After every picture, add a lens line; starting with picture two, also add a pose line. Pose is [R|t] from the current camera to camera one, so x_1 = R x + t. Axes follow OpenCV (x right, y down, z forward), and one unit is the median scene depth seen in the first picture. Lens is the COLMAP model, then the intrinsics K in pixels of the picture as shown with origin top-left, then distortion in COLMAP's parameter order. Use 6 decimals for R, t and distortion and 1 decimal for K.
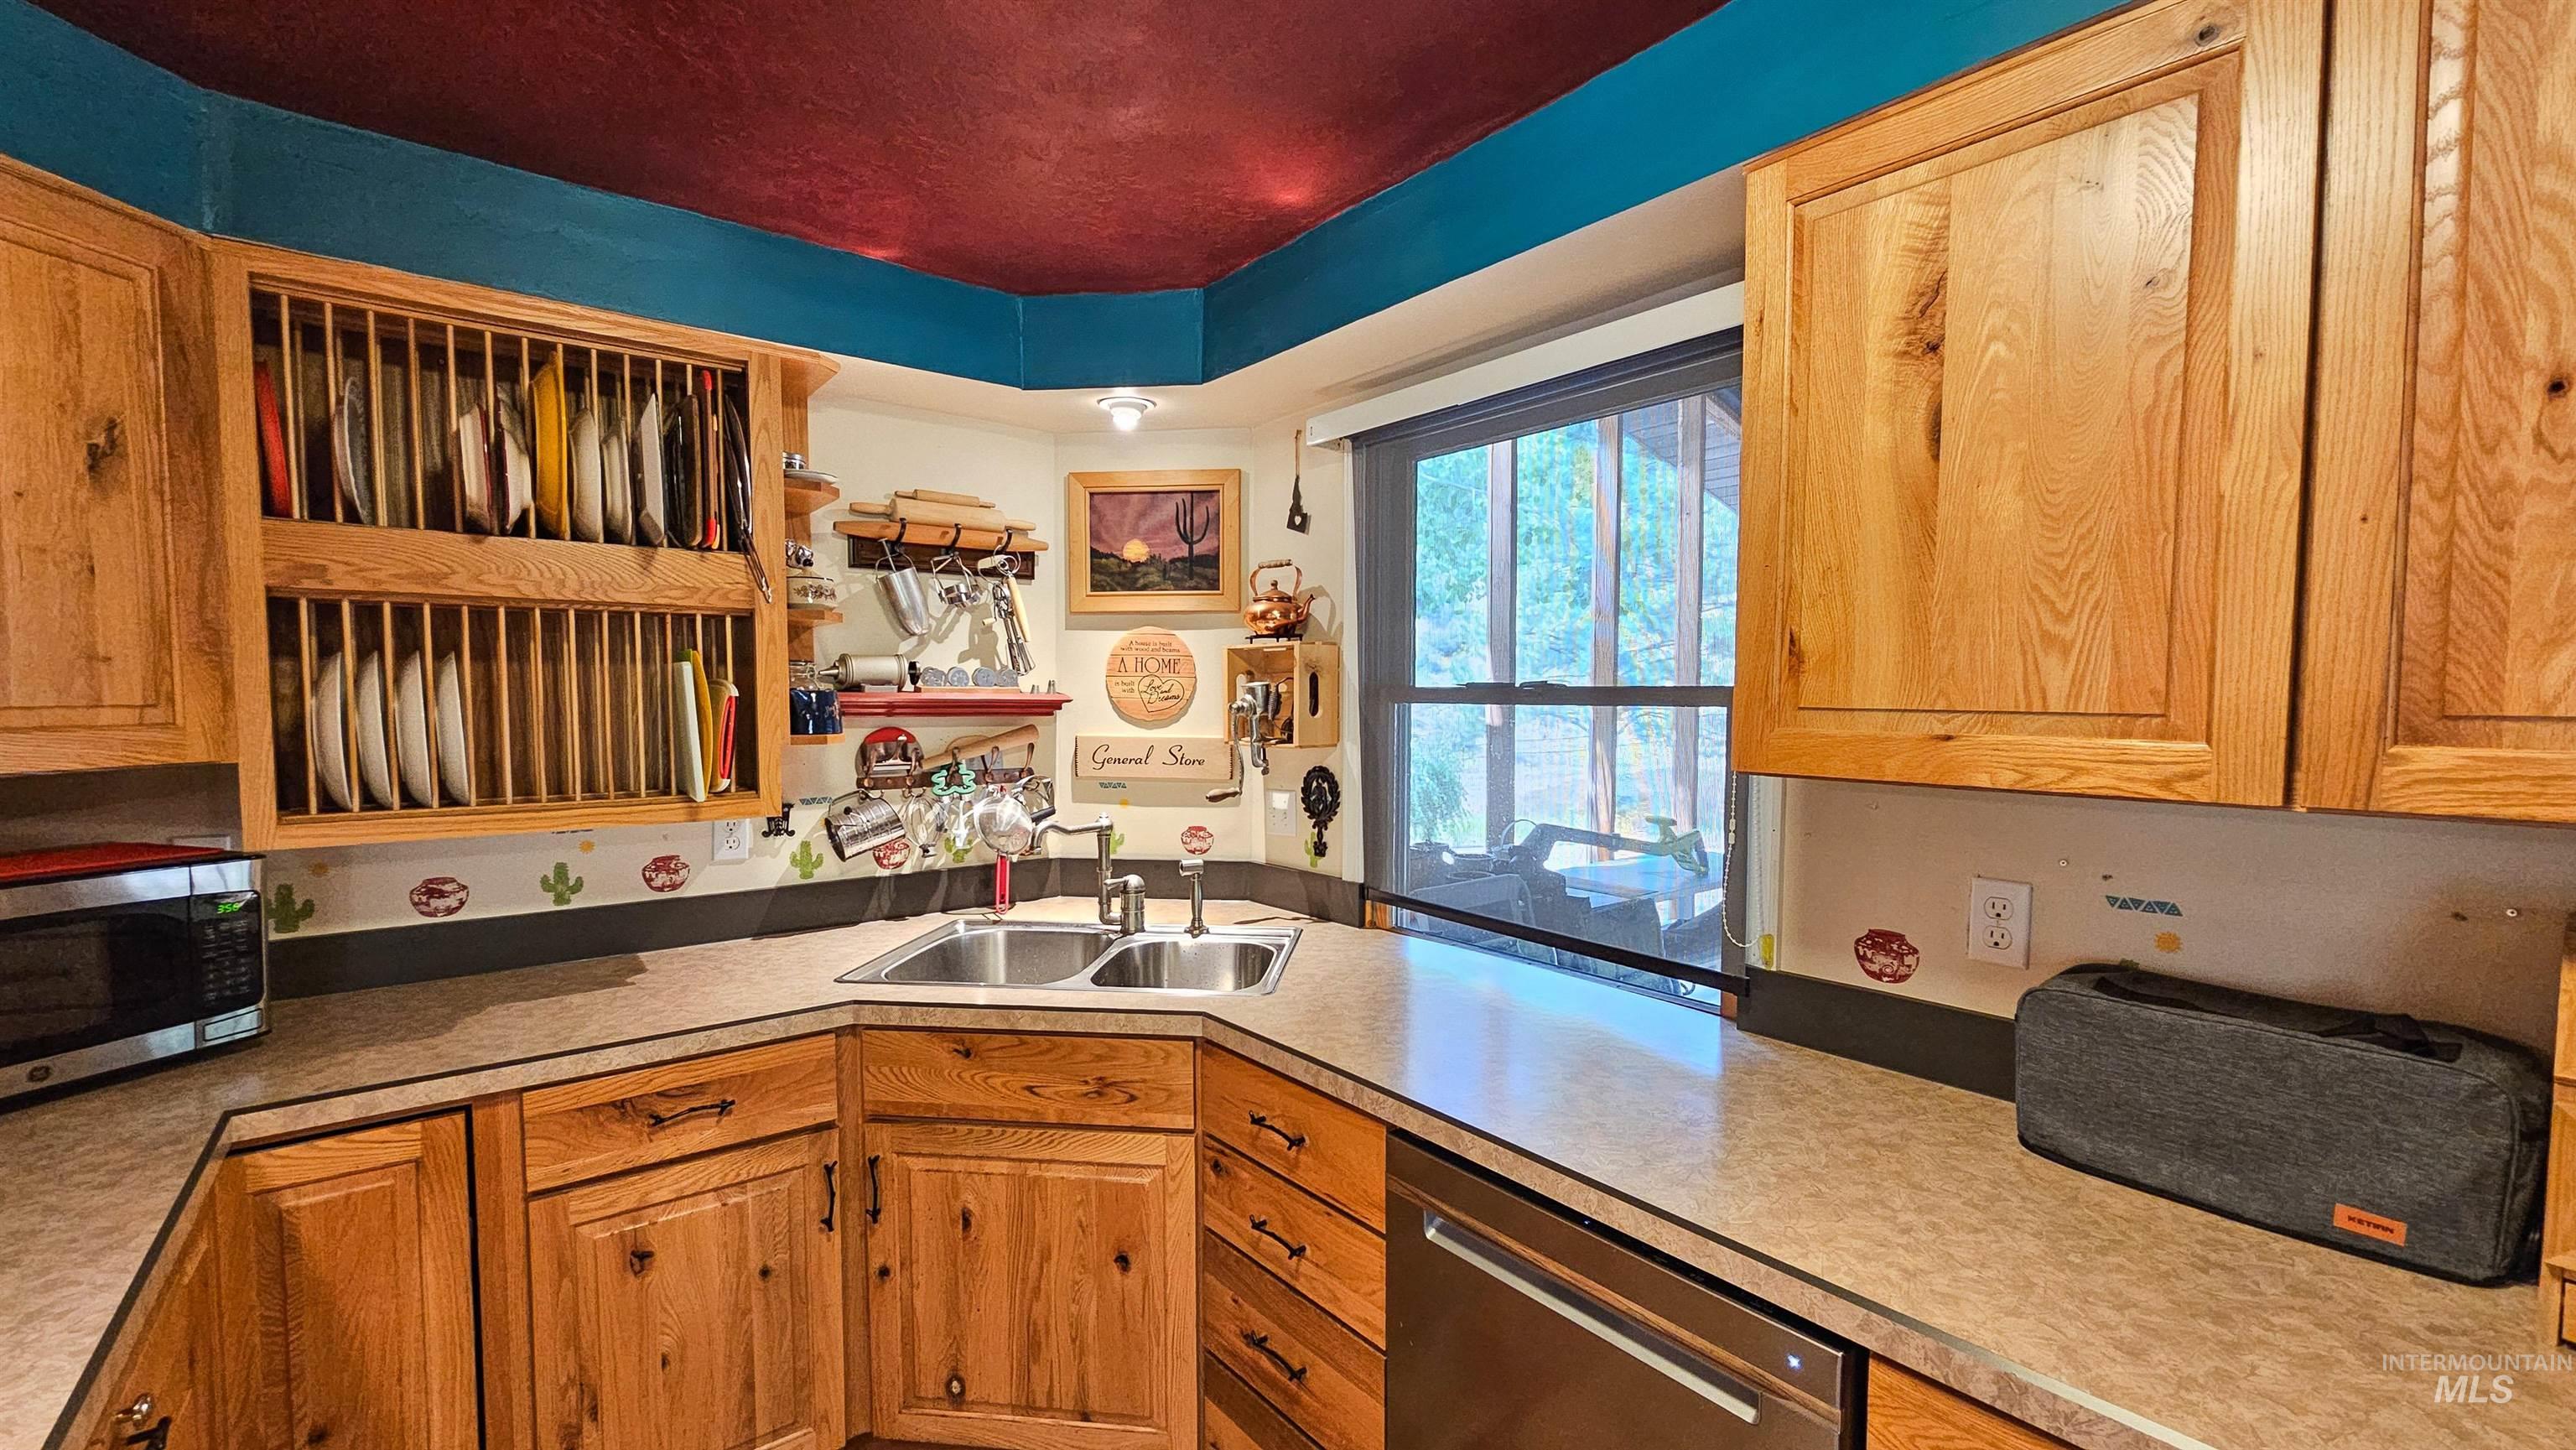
lens RADIAL K [[1054.0, 0, 1290.5], [0, 1054.0, 749.2], [0, 0, 1]] dist [-0.002992, 0.000618]
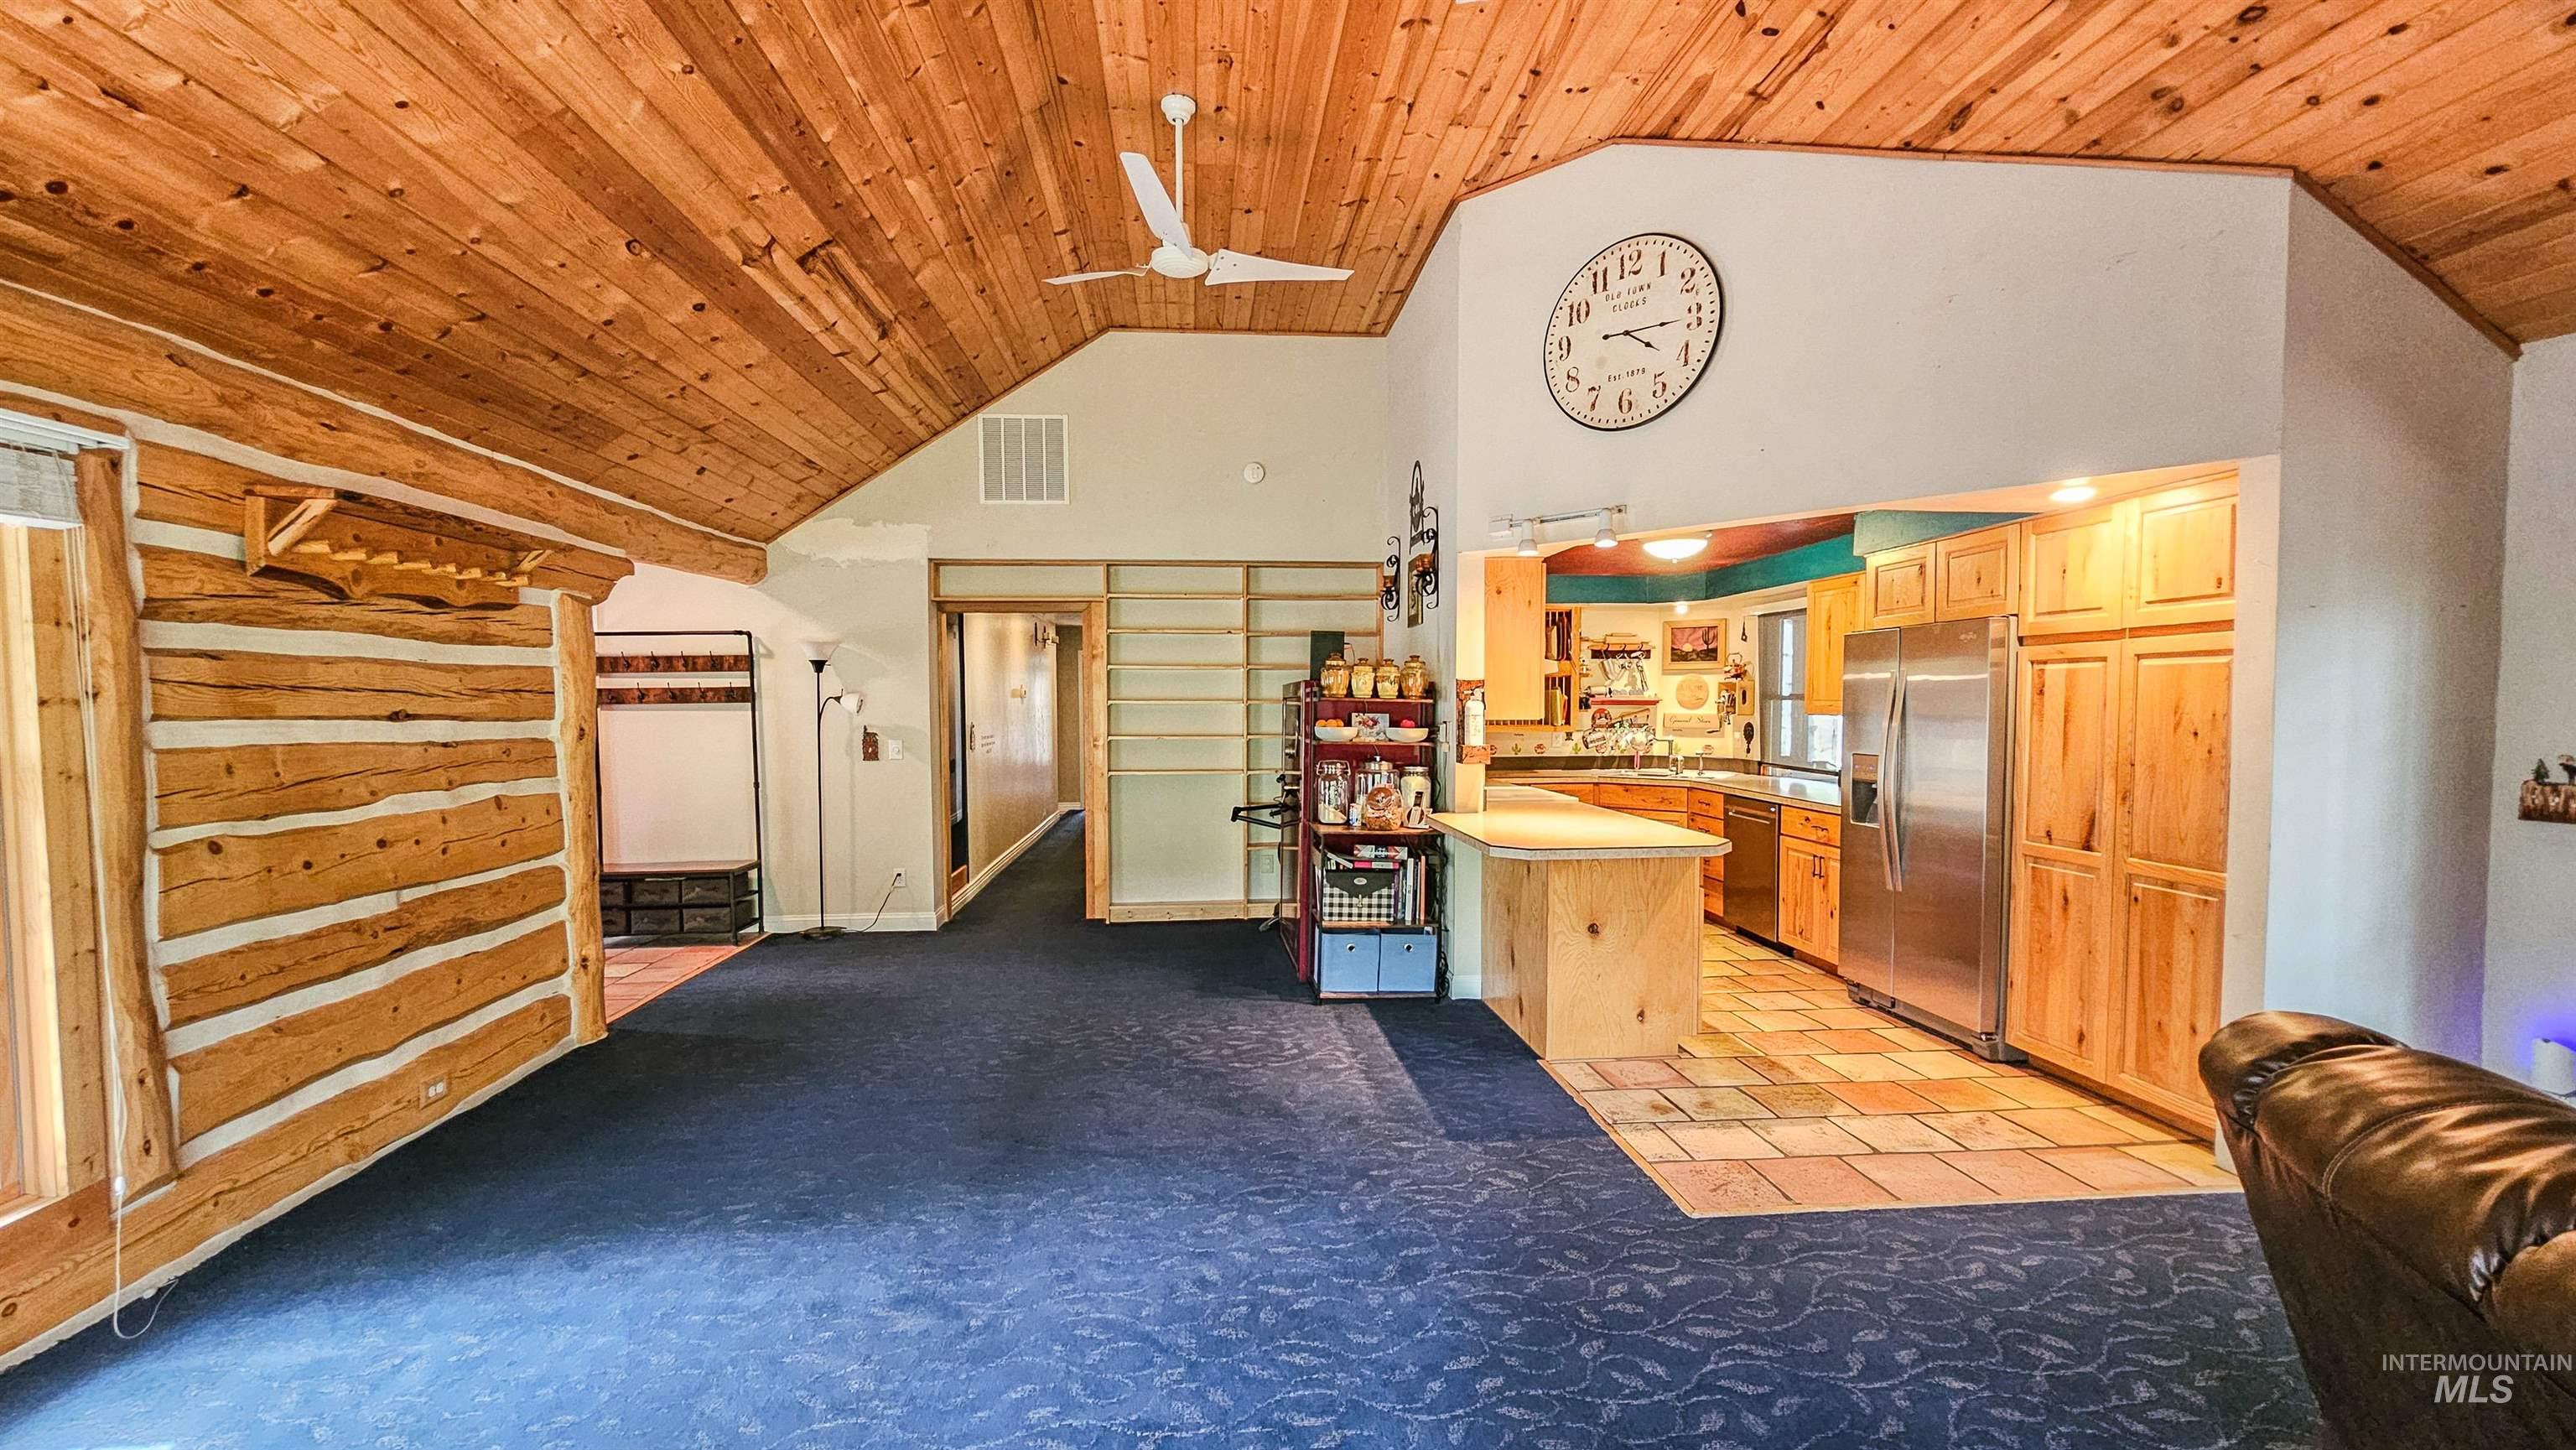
lens RADIAL K [[1054.0, 0, 1293.5], [0, 1054.0, 752.5], [0, 0, 1]] dist [-0.002992, 0.000618]
pose [[0.838009, 0.024491, -0.545107, 0.615734], [-0.026545, 0.999639, 0.004105, 0.132630], [0.545011, 0.011030, 0.838357, -2.326434]]
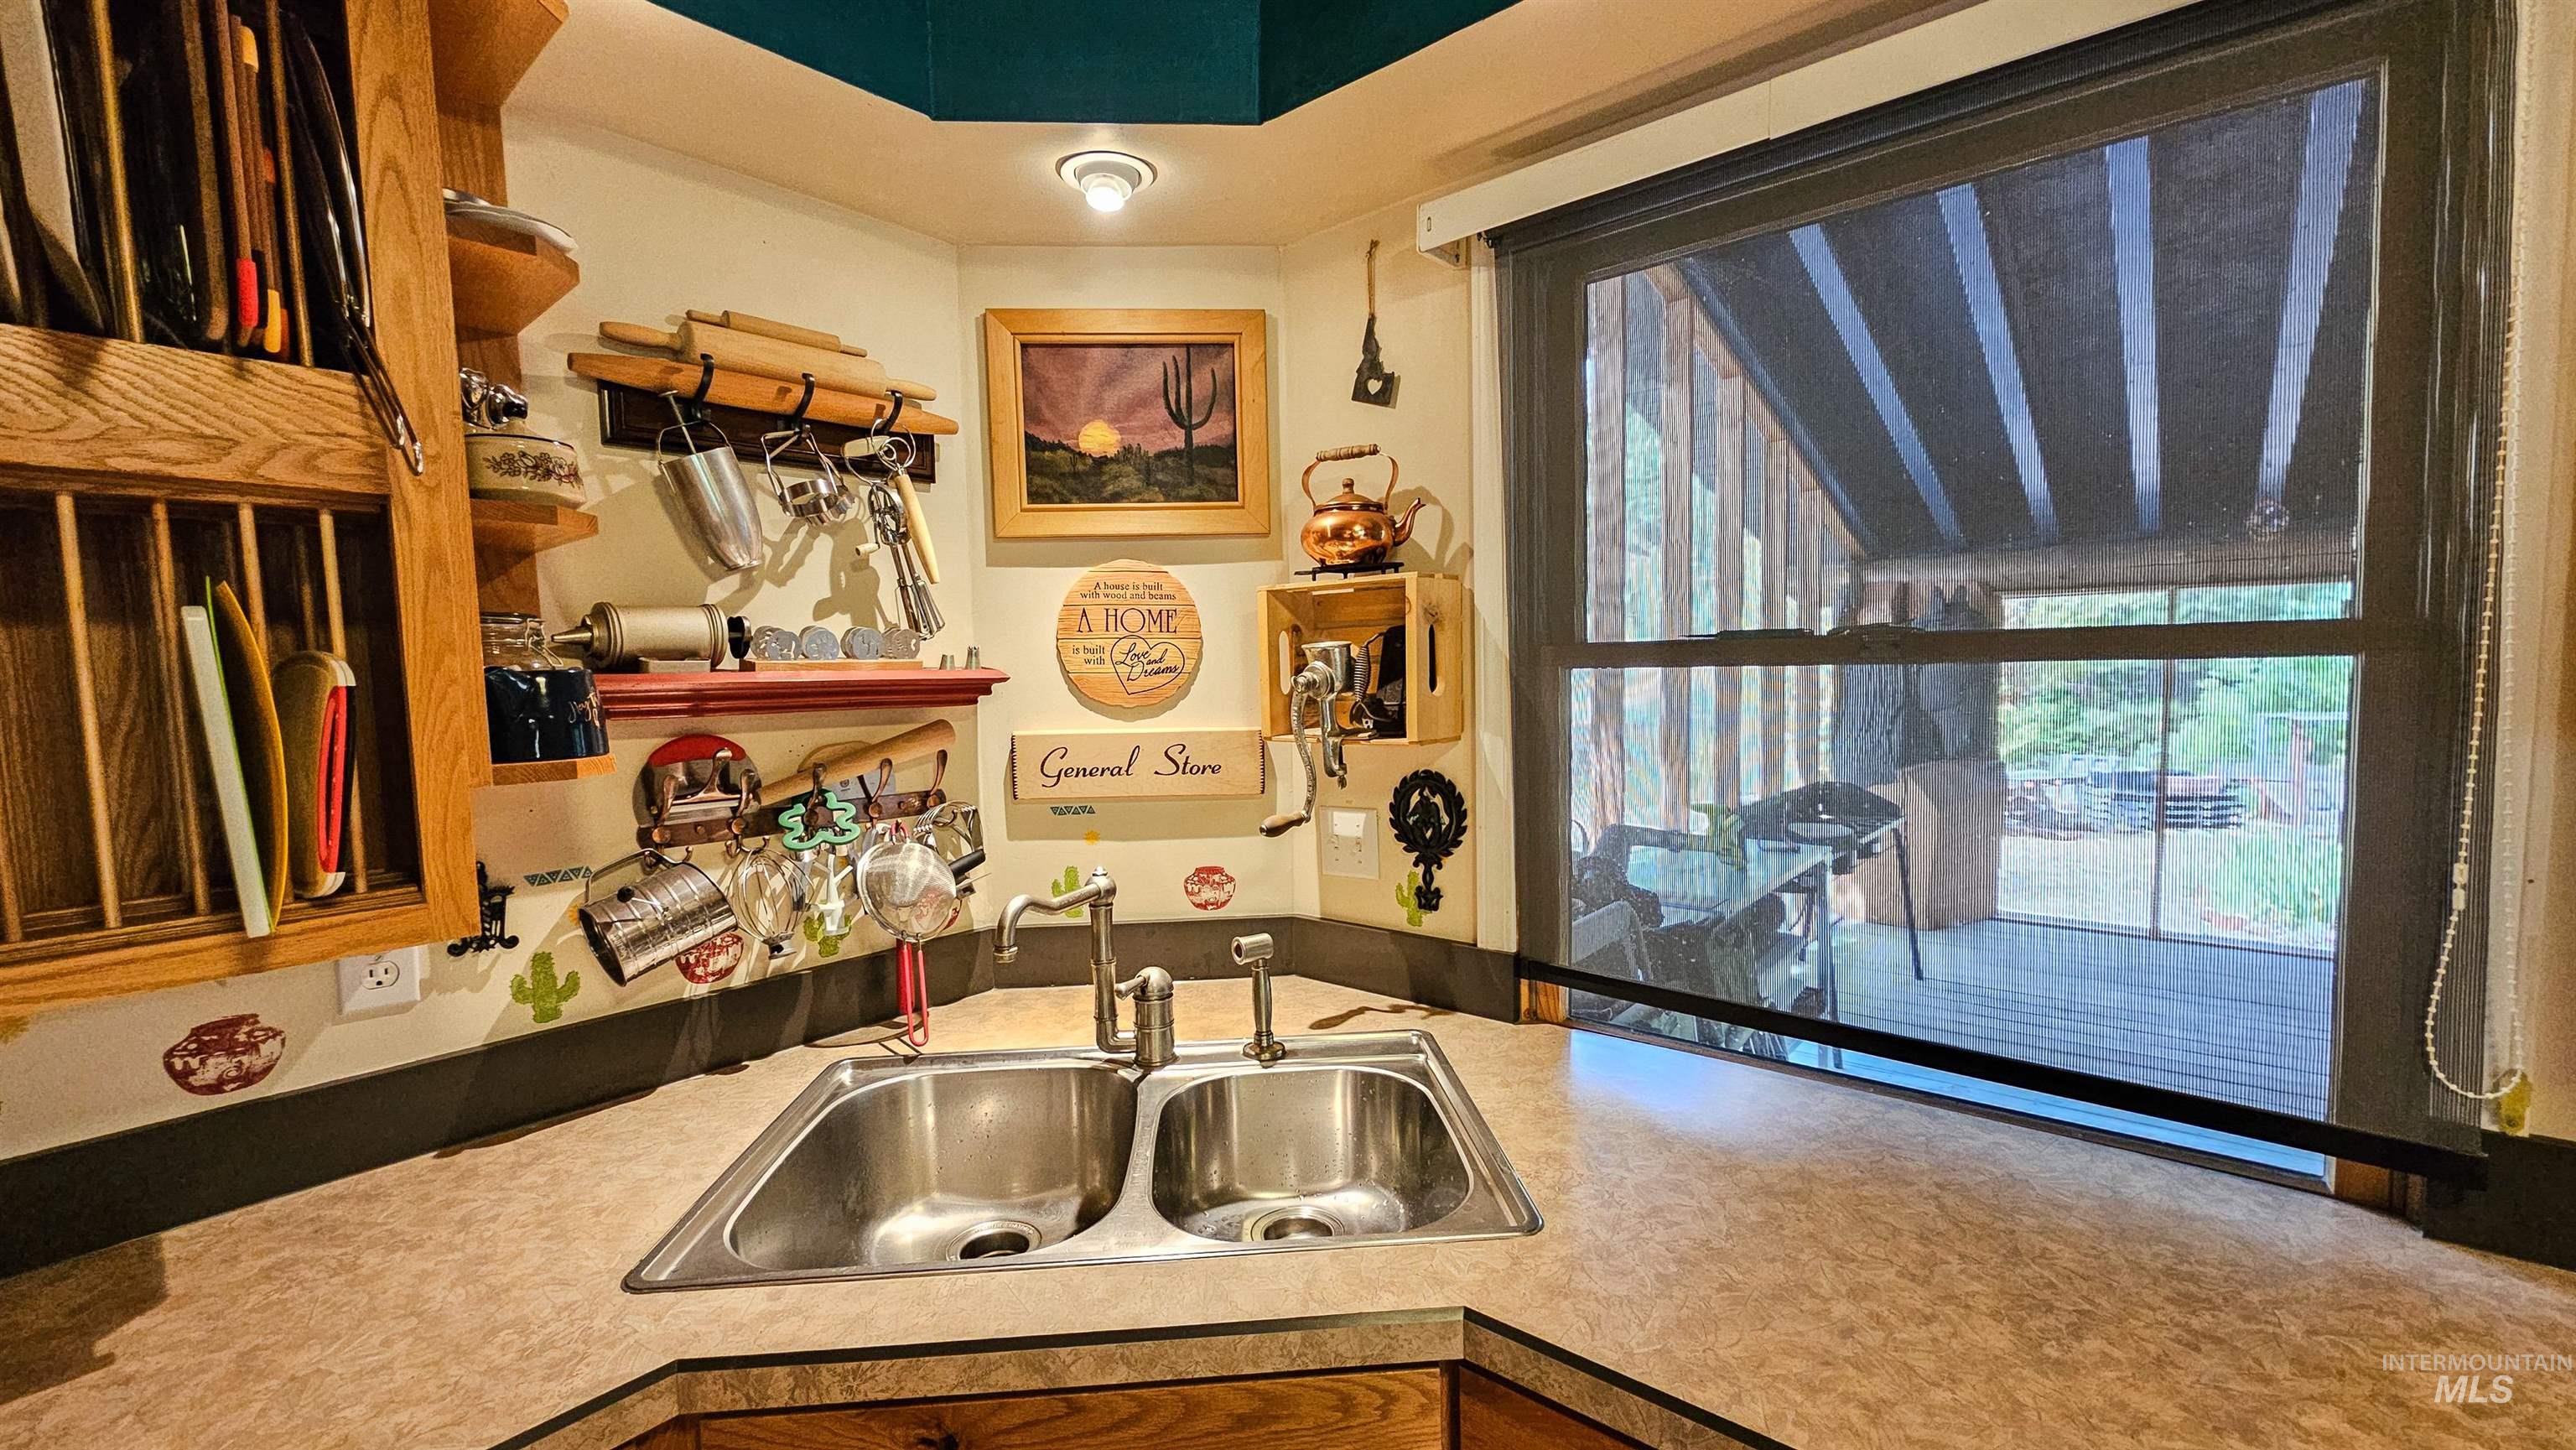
lens RADIAL K [[1054.0, 0, 1289.2], [0, 1054.0, 748.8], [0, 0, 1]] dist [-0.002992, 0.000618]
pose [[0.982511, -0.038956, 0.182084, -0.186627], [0.034481, 0.999022, 0.027679, -0.019417], [-0.182984, -0.020916, 0.982893, 0.421118]]
